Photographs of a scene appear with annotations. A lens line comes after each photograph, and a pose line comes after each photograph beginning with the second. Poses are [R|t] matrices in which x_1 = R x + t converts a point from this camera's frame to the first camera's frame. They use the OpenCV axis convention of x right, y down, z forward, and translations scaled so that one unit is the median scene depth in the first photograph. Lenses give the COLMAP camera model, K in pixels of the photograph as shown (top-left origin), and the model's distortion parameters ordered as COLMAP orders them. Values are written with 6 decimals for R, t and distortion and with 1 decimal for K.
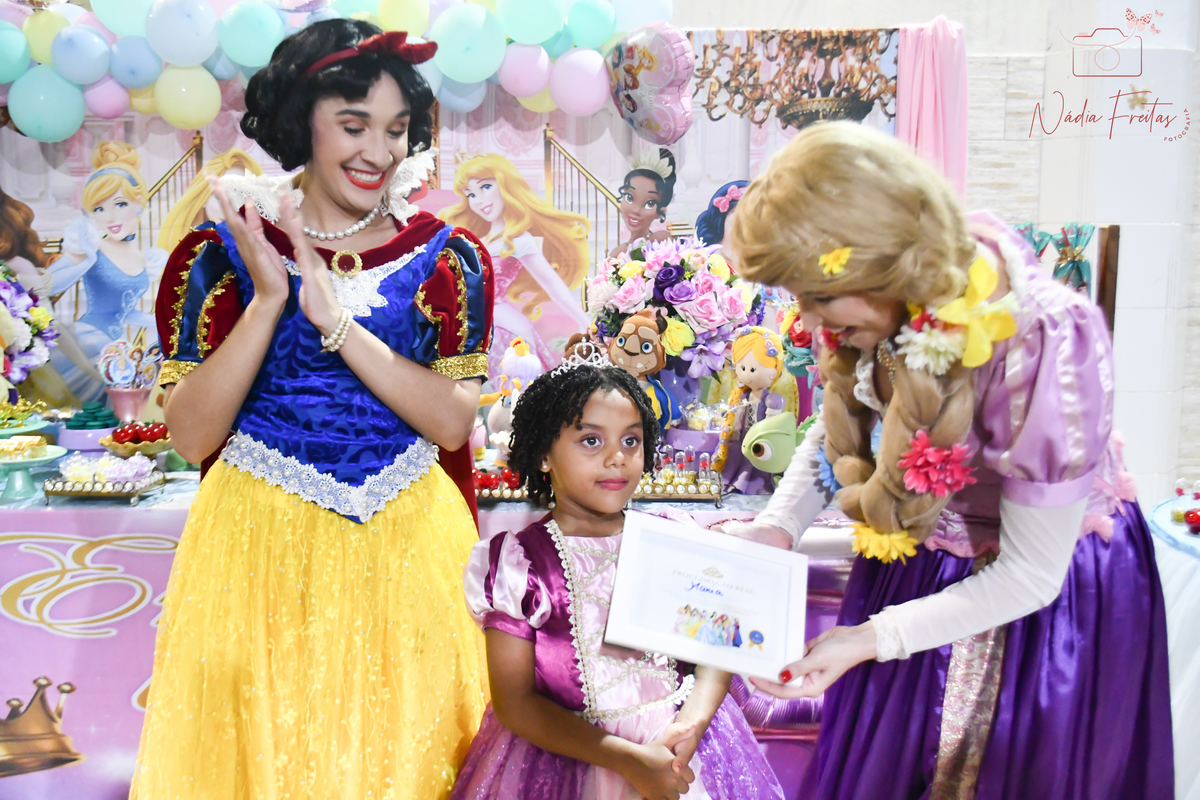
lens RADIAL K [[1156.9, 0, 583.4], [0, 1156.9, 419.6], [0, 0, 1]] dist [-0.060237, 0.001392]
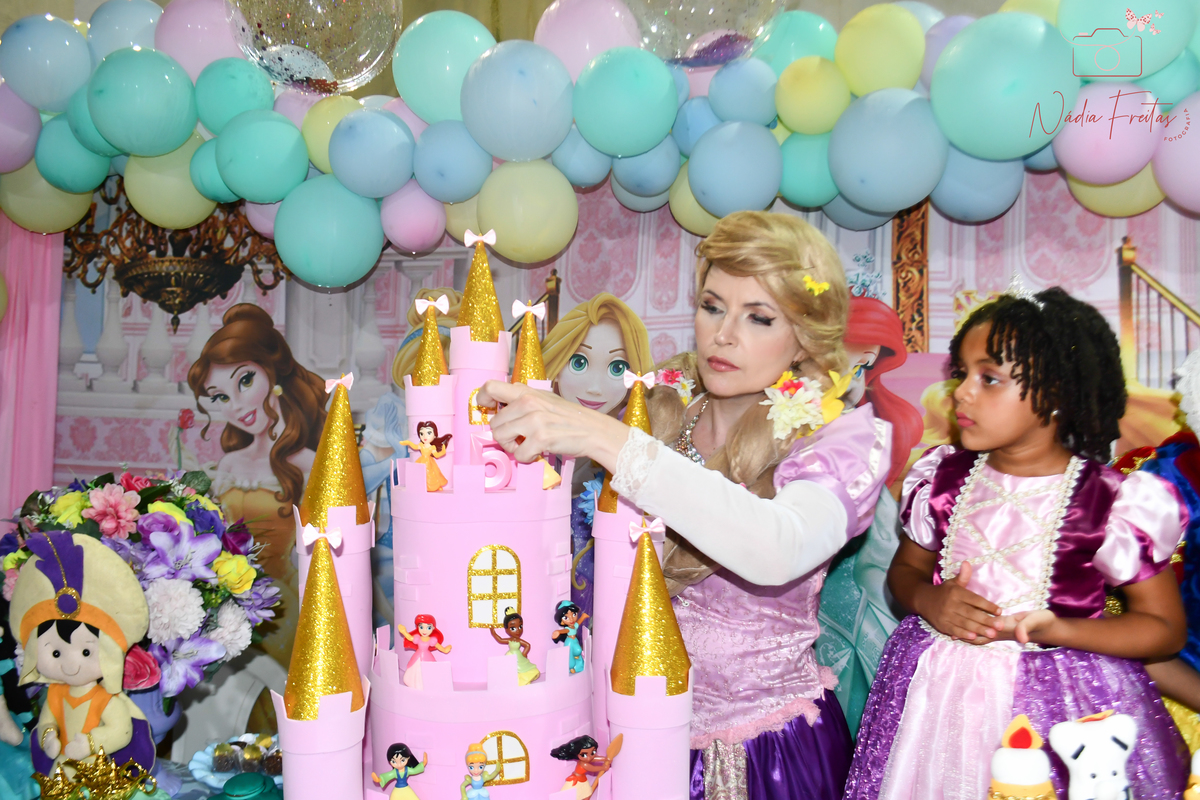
lens RADIAL K [[941.6, 0, 587.0], [0, 941.6, 423.5], [0, 0, 1]] dist [-0.082701, 0.013555]
pose [[0.928480, 0.013758, -0.371128, -0.111316], [-0.060147, 0.991692, -0.113710, -0.100066], [0.366480, 0.127899, 0.921593, 0.506350]]
